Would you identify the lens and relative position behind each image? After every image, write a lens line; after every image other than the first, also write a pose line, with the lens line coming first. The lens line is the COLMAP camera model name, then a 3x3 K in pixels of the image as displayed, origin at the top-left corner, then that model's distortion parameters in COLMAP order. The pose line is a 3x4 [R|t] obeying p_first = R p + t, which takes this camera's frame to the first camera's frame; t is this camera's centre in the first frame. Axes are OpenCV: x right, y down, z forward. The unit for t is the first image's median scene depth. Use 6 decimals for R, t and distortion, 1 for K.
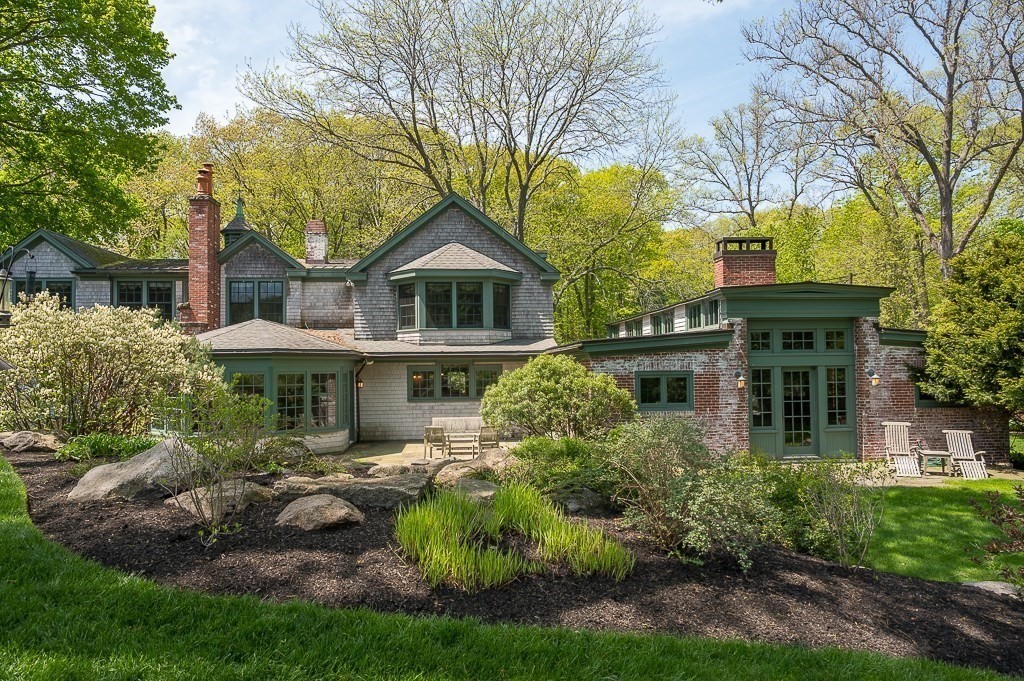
lens RADIAL K [[701.4, 0, 512.5], [0, 701.4, 346.3], [0, 0, 1]] dist [0.007786, 0.003815]
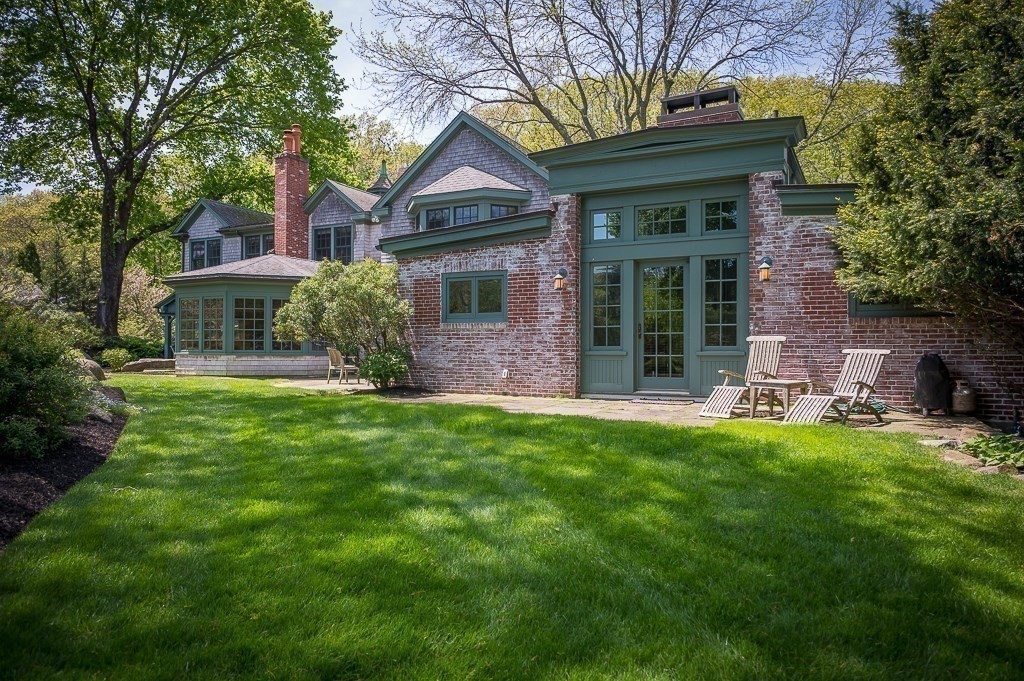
lens RADIAL K [[701.4, 0, 513.5], [0, 701.4, 337.4], [0, 0, 1]] dist [0.007786, 0.003815]
pose [[0.831850, 0.002981, -0.554993, 0.666881], [0.000139, 0.999984, 0.005579, 0.100781], [0.555001, -0.004718, 0.831836, 0.359387]]
